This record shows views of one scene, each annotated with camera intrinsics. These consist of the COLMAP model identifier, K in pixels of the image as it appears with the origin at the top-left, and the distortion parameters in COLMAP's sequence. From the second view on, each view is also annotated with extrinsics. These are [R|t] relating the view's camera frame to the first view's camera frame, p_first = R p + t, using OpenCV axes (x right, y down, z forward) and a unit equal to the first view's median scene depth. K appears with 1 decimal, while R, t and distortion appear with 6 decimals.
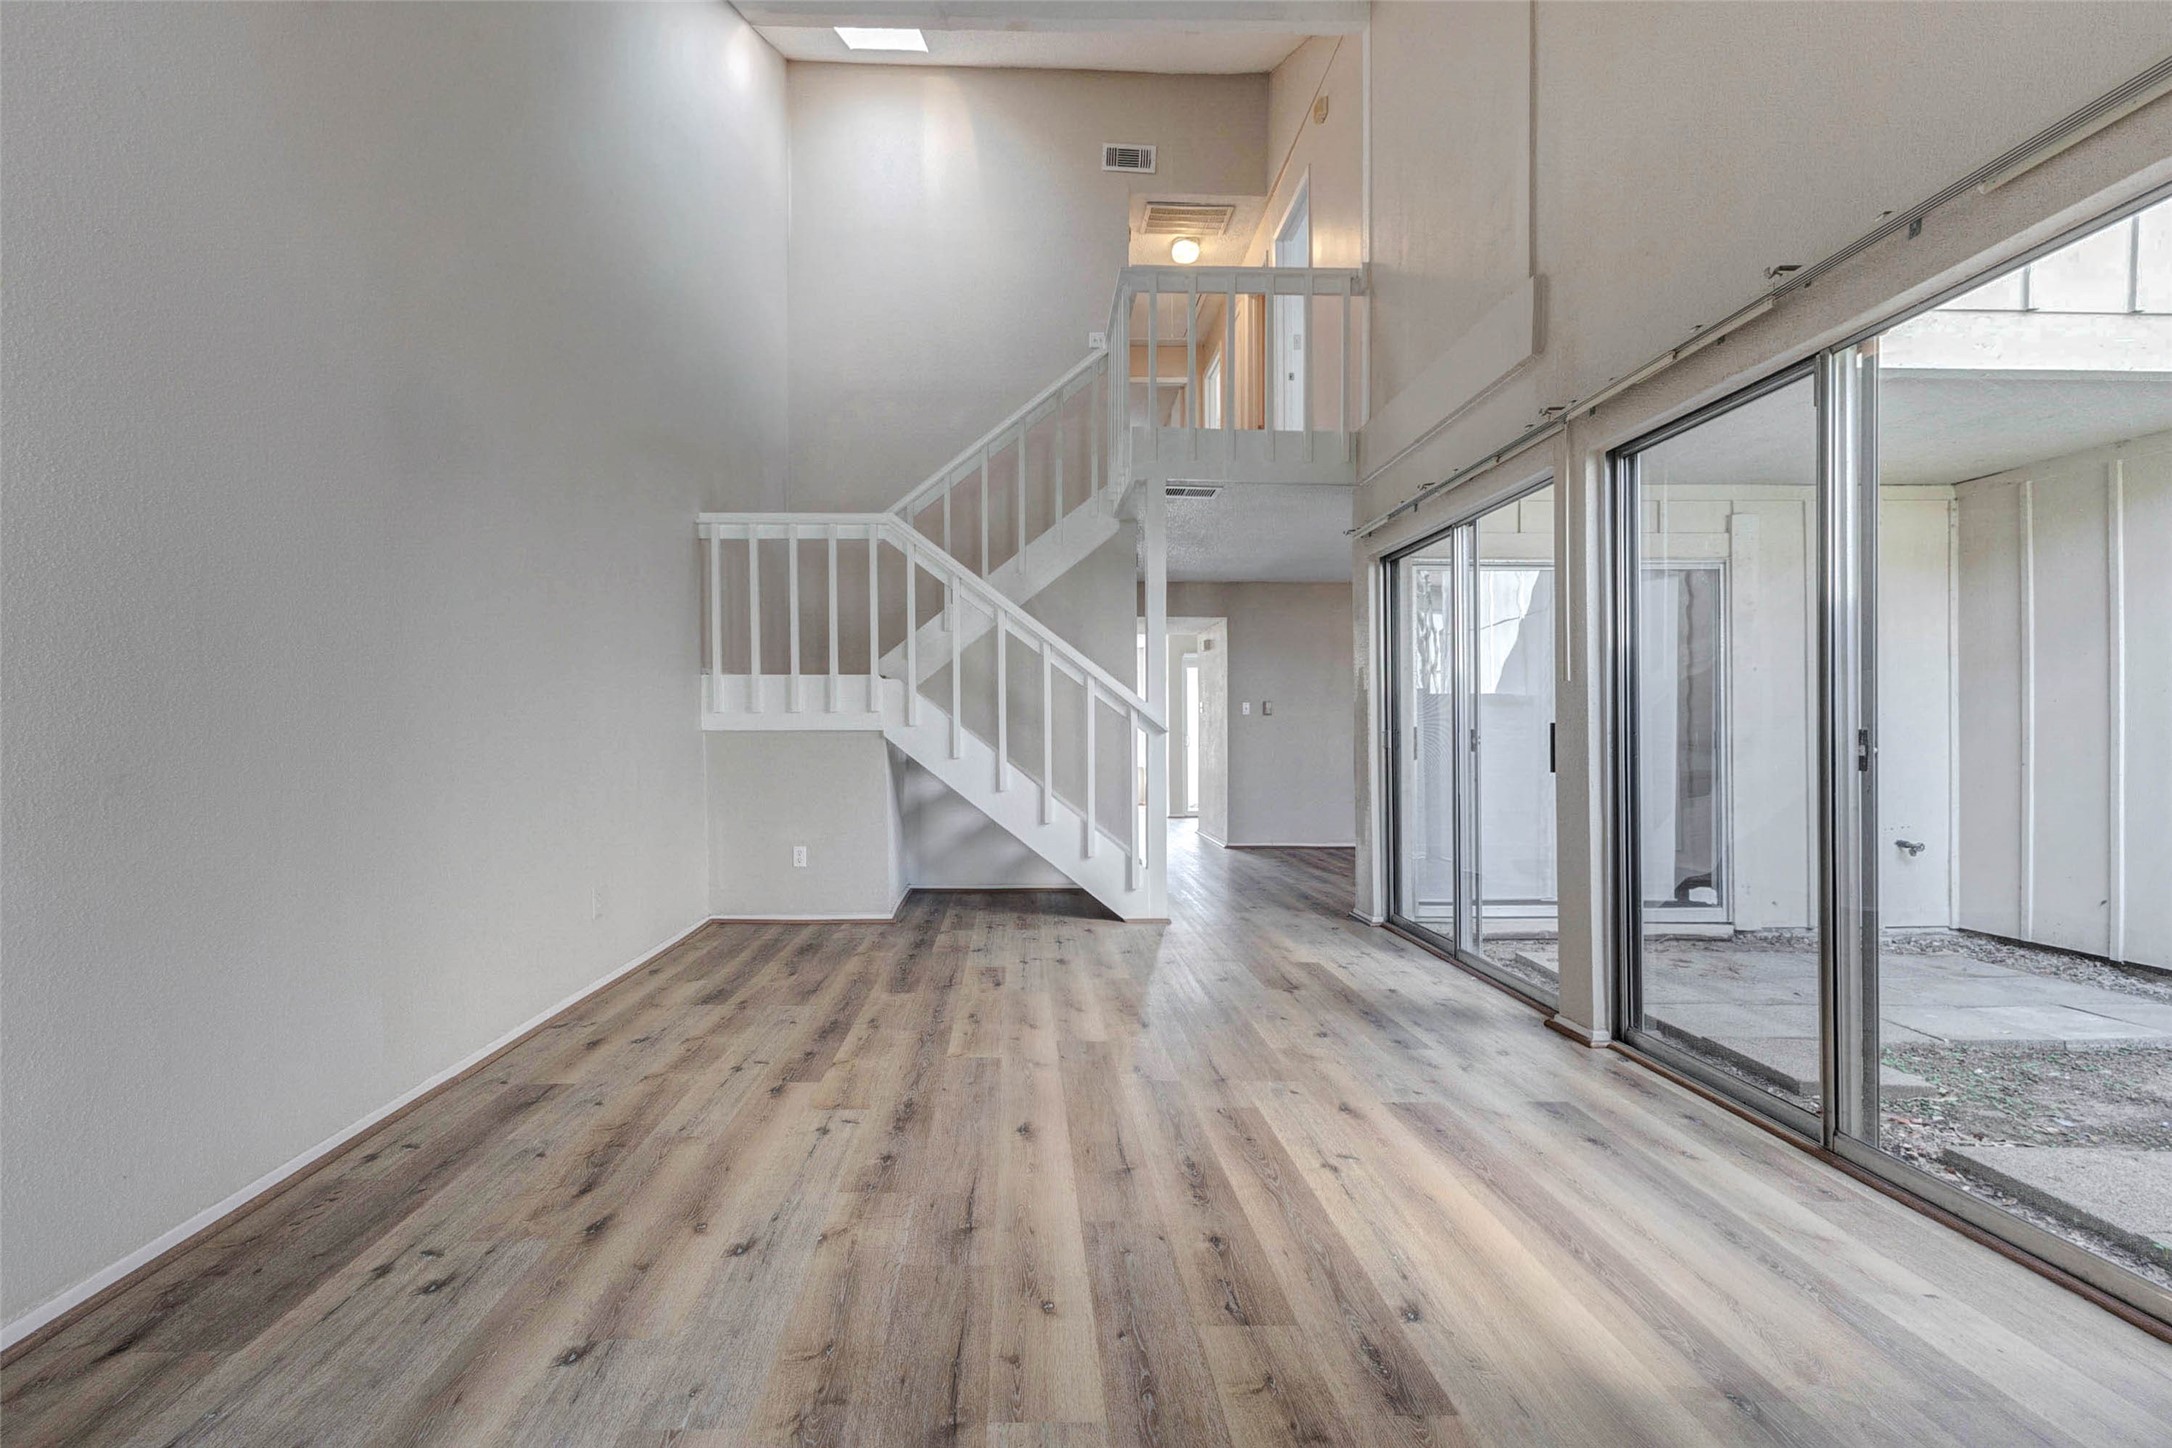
lens RADIAL K [[988.6, 0, 1073.9], [0, 988.6, 733.0], [0, 0, 1]] dist [0.011660, -0.002174]
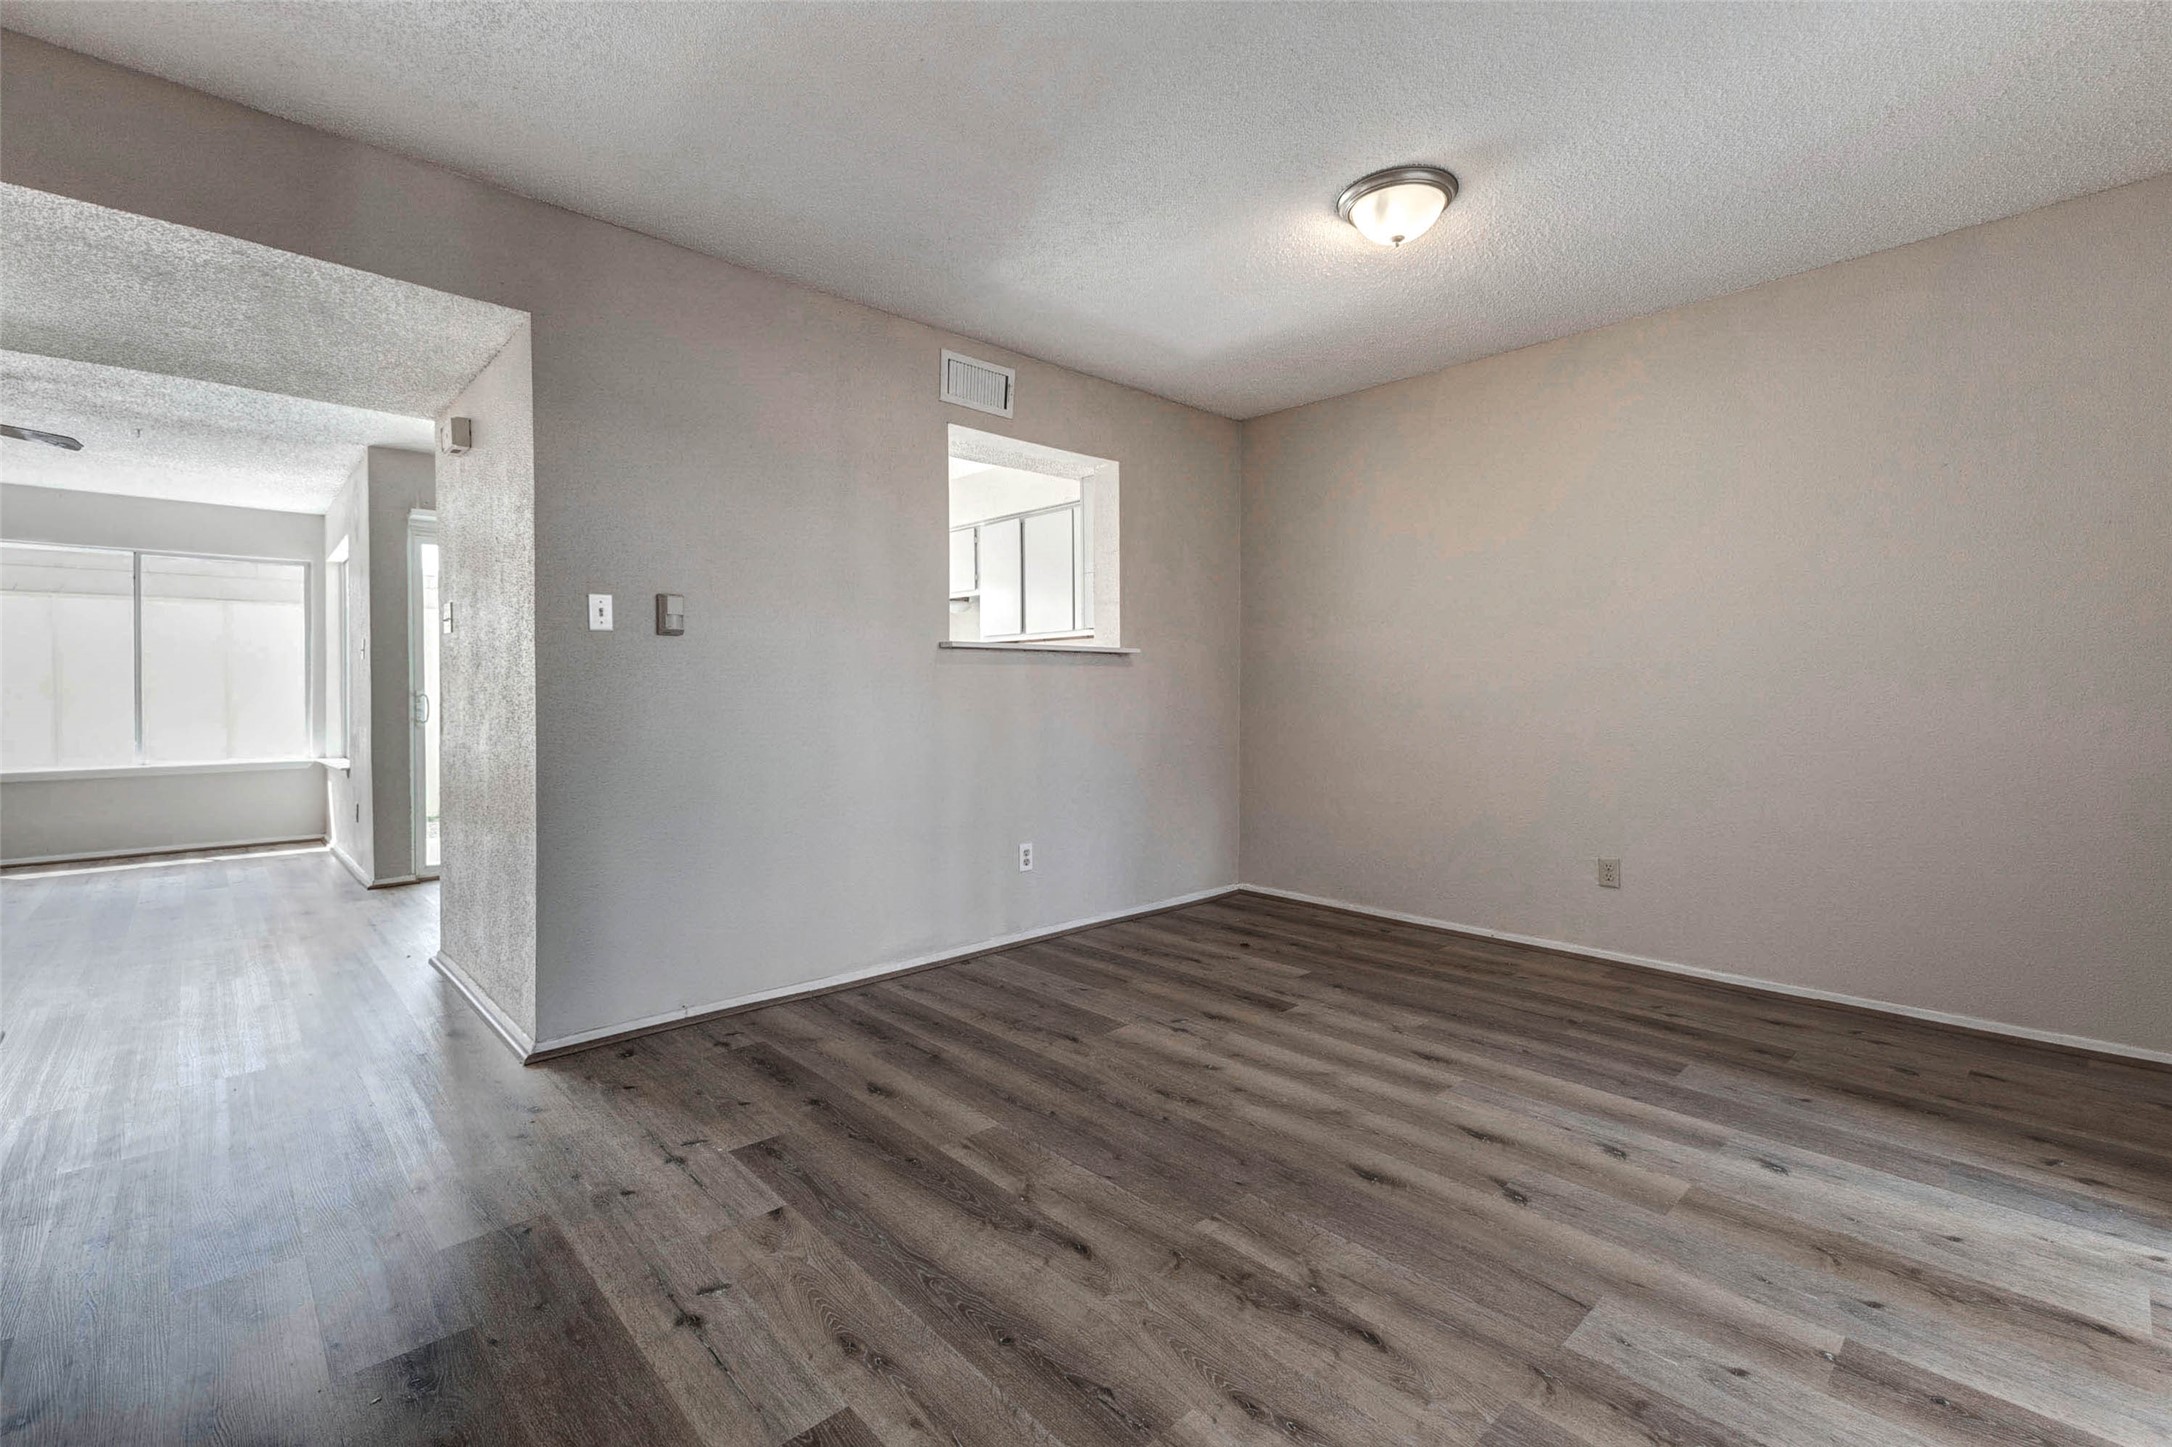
lens RADIAL K [[988.6, 0, 1093.8], [0, 988.6, 707.0], [0, 0, 1]] dist [0.011660, -0.002174]
pose [[0.773211, -0.009899, 0.634071, 0.040987], [0.000511, 0.999888, 0.014988, 0.000831], [-0.634148, -0.011265, 0.773129, 0.285822]]
